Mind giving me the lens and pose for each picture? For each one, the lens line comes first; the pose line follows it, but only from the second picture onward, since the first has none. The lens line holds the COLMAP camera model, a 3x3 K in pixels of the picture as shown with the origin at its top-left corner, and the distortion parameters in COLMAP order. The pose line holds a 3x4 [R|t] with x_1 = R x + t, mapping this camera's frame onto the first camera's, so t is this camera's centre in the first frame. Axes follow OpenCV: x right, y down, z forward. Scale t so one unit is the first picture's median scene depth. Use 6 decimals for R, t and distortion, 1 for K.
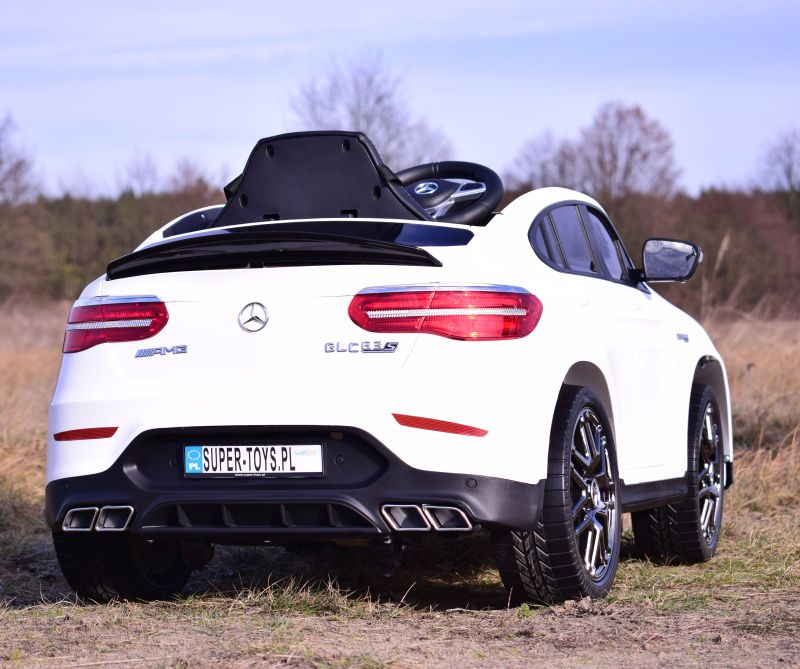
lens RADIAL K [[2451.8, 0, 400.0], [0, 2451.8, 334.5], [0, 0, 1]] dist [0.154245, -0.238437]
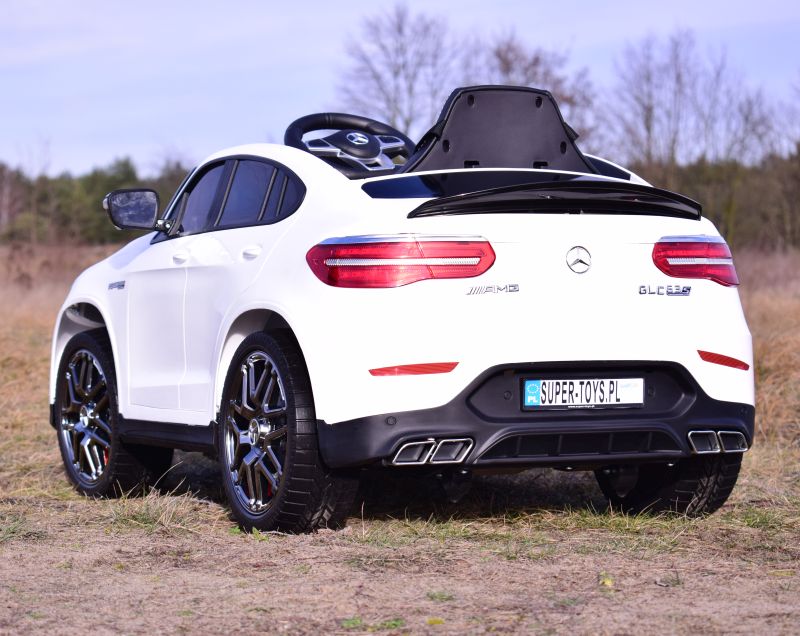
lens RADIAL K [[2205.5, 0, 352.3], [0, 2205.5, 318.1], [0, 0, 1]] dist [0.009339, 0.675547]
pose [[0.708169, 0.014128, 0.705901, -0.807977], [-0.026276, 0.999635, 0.006354, 0.014887], [-0.705554, -0.023048, 0.708282, 0.385607]]
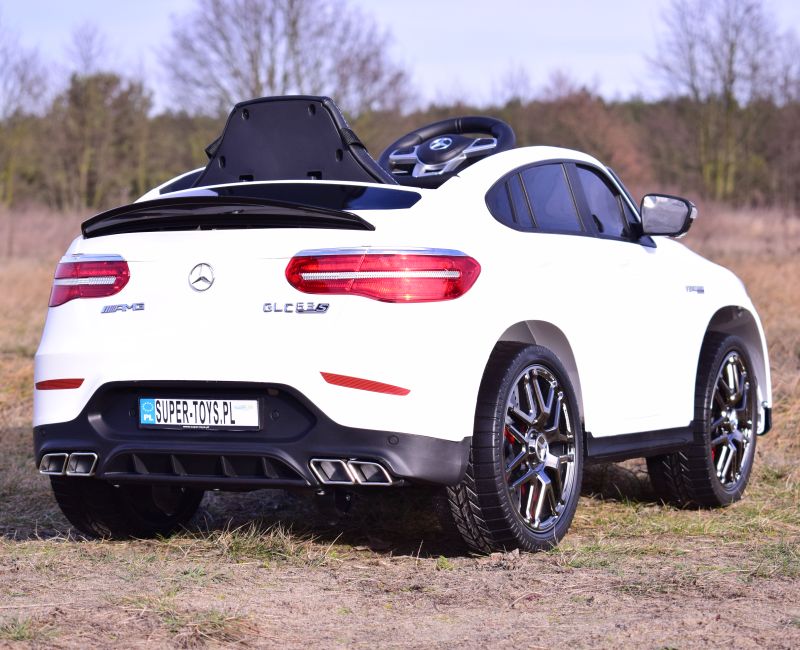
lens RADIAL K [[2351.7, 0, 426.4], [0, 2351.7, 324.1], [0, 0, 1]] dist [0.069084, 0.058041]
pose [[0.988673, 0.011364, -0.149653, 0.186093], [-0.005721, 0.999258, 0.038087, -0.025823], [0.149974, -0.036799, 0.988005, 0.018009]]
